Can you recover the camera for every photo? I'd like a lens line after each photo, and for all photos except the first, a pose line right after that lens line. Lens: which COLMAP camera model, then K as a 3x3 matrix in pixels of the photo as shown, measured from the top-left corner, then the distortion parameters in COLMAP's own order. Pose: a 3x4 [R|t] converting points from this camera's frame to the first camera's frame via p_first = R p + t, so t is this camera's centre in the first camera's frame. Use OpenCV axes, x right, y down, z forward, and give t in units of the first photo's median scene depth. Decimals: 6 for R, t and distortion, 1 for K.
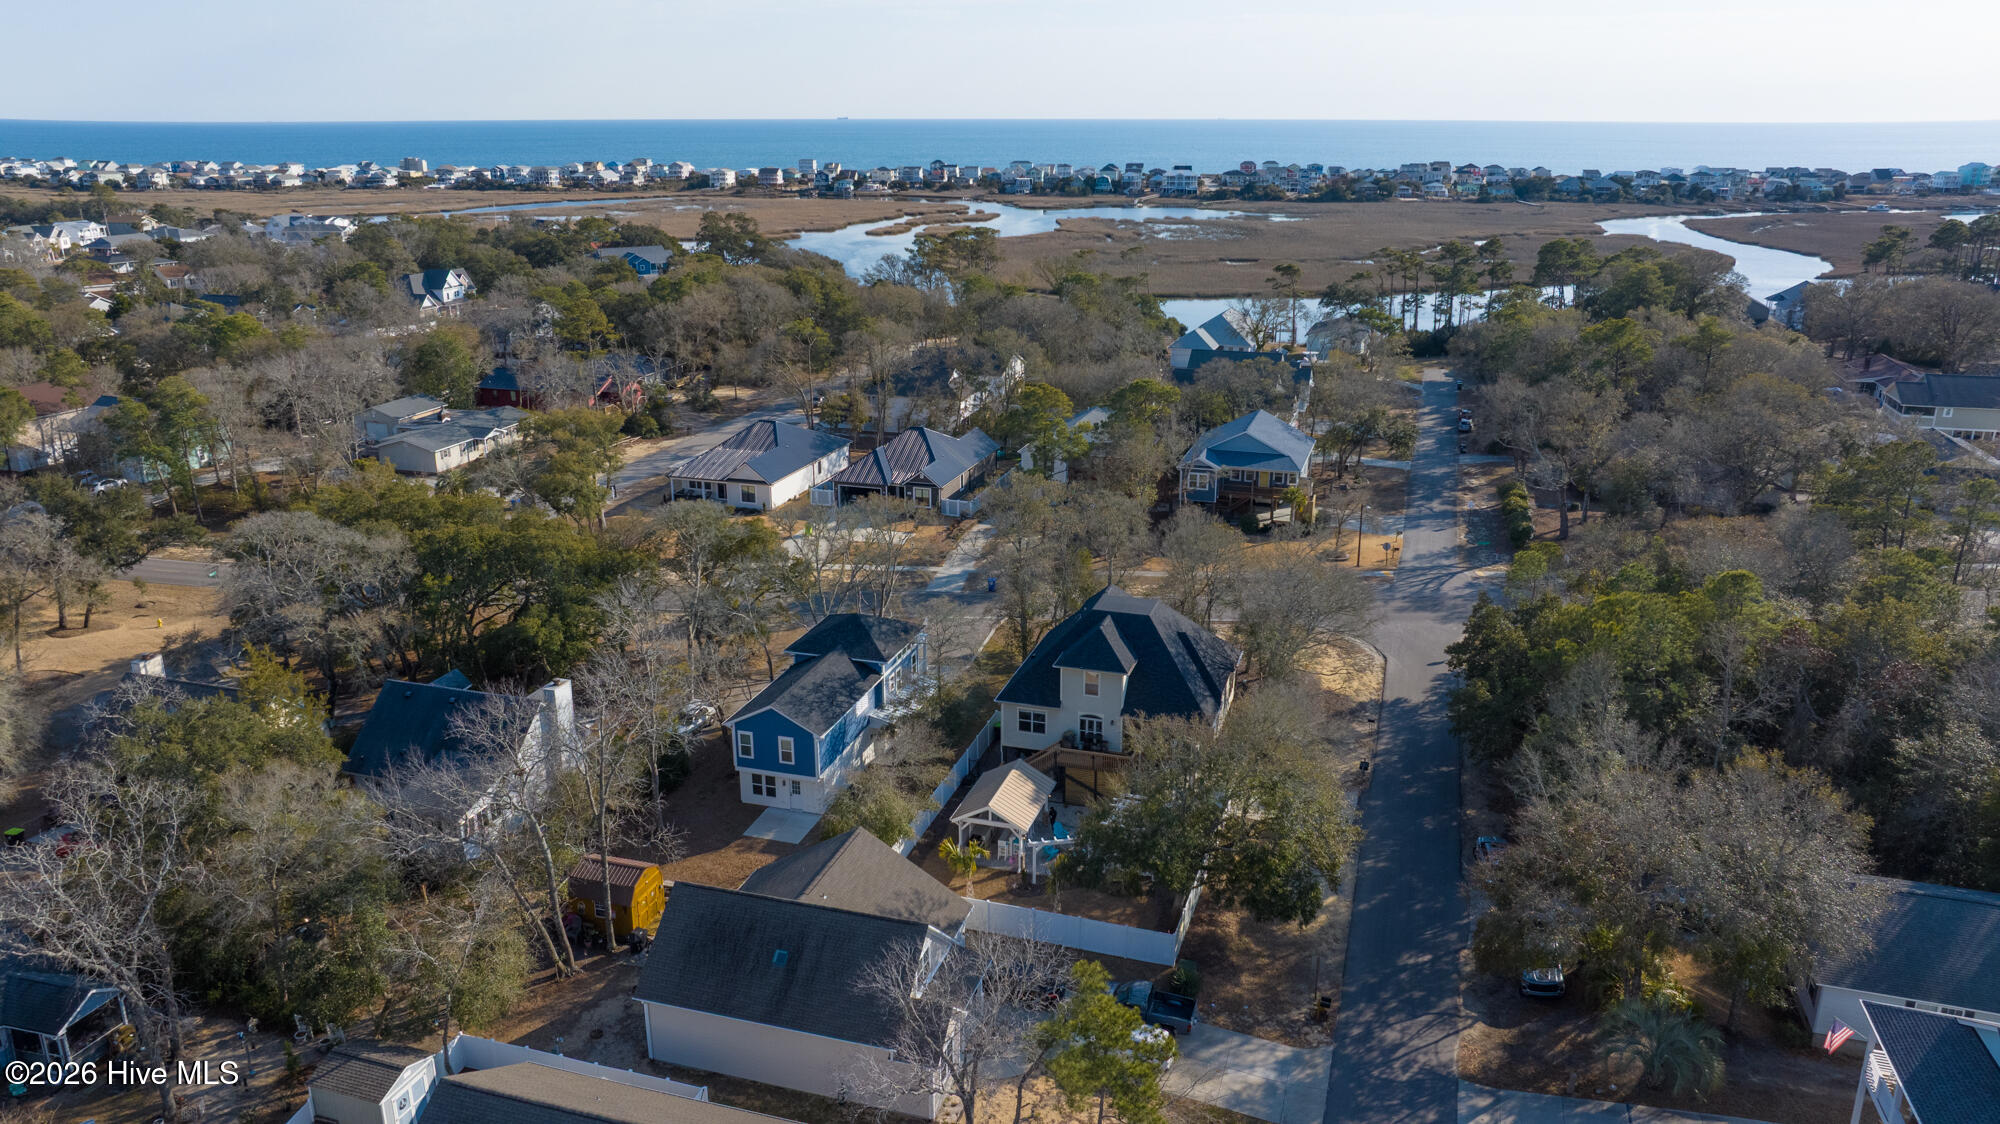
lens RADIAL K [[1403.1, 0, 1003.2], [0, 1403.1, 562.5], [0, 0, 1]] dist [-0.036381, 0.024830]
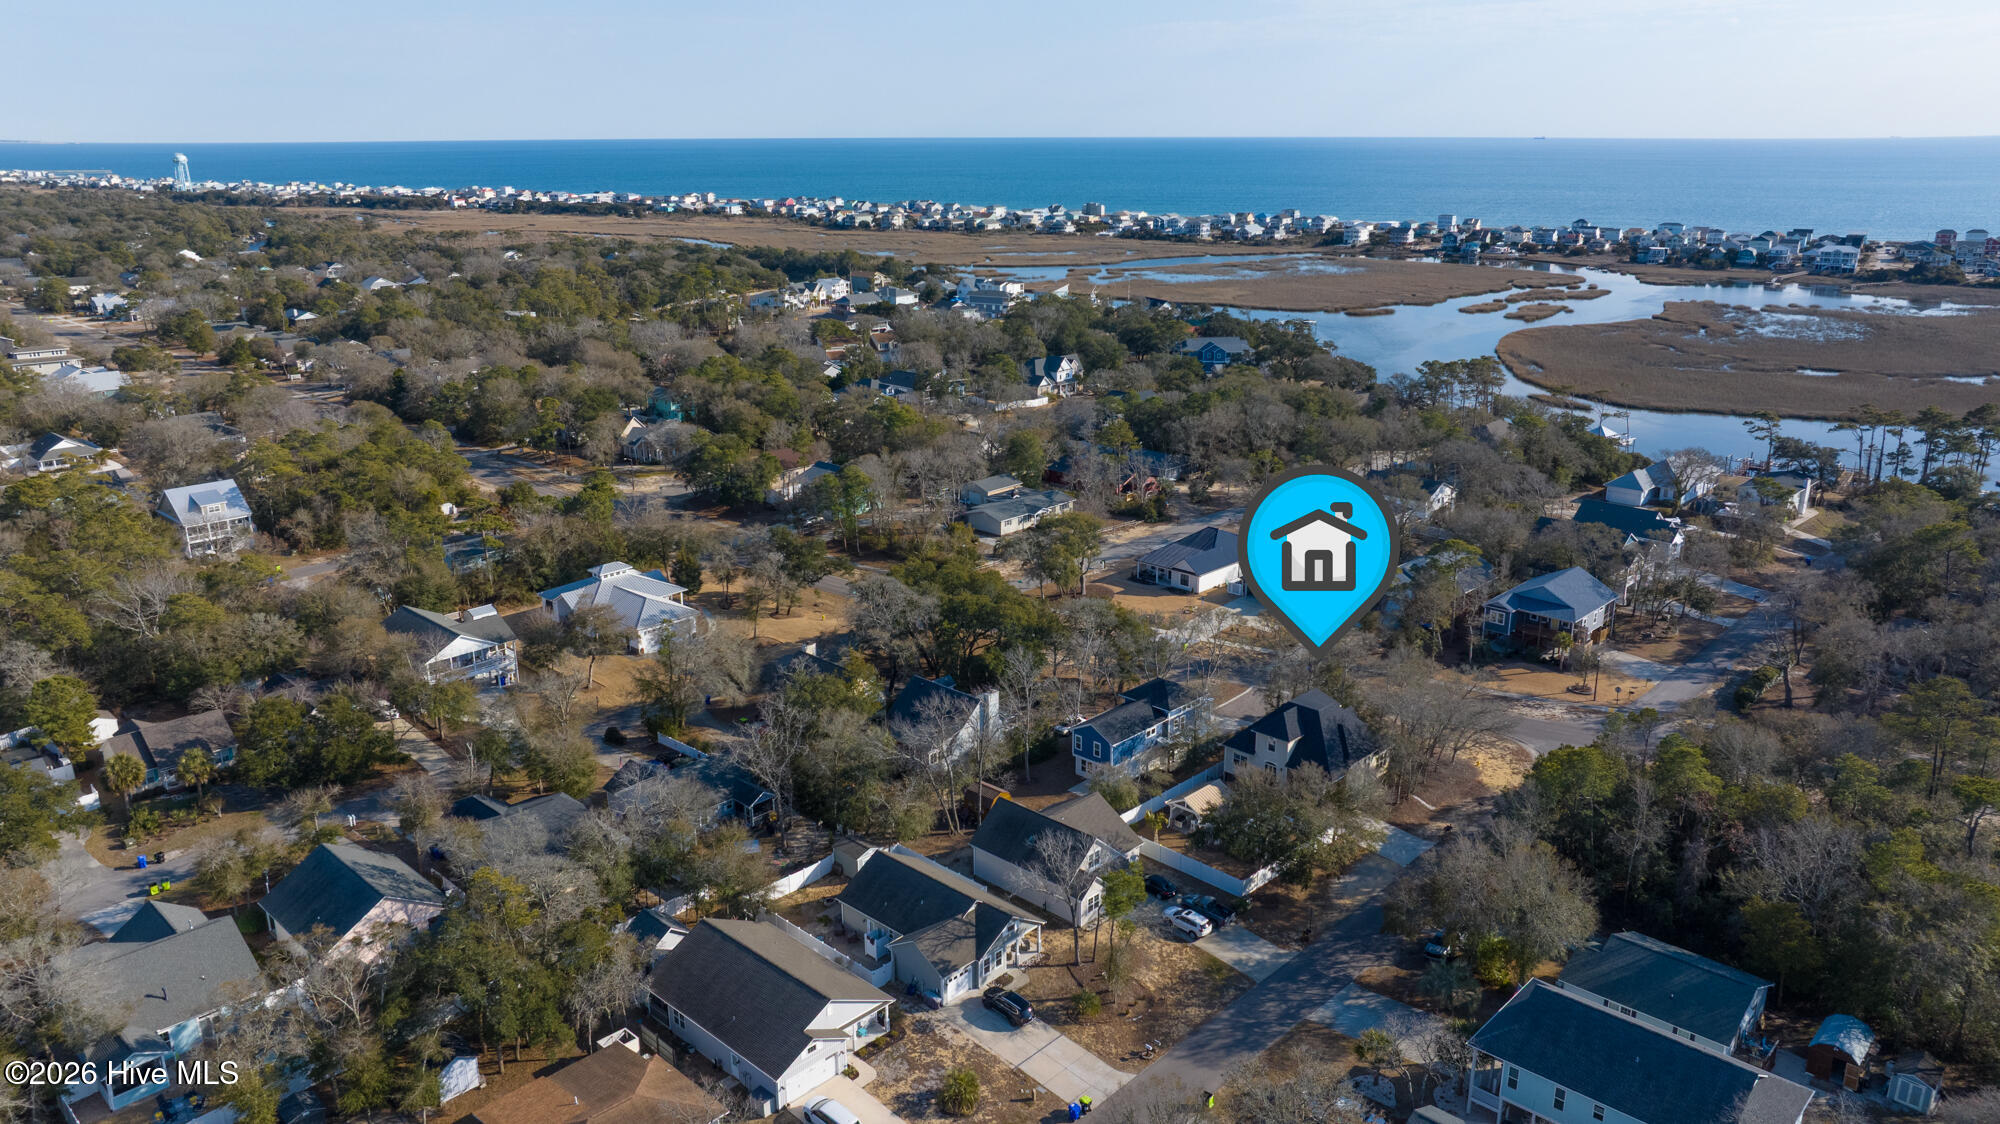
lens RADIAL K [[1403.1, 0, 1003.2], [0, 1403.1, 562.5], [0, 0, 1]] dist [-0.036381, 0.024830]
pose [[0.894197, 0.127776, -0.429051, 0.254682], [-0.132261, 0.991023, 0.019489, -0.066235], [0.427690, 0.039320, 0.903070, -0.371287]]
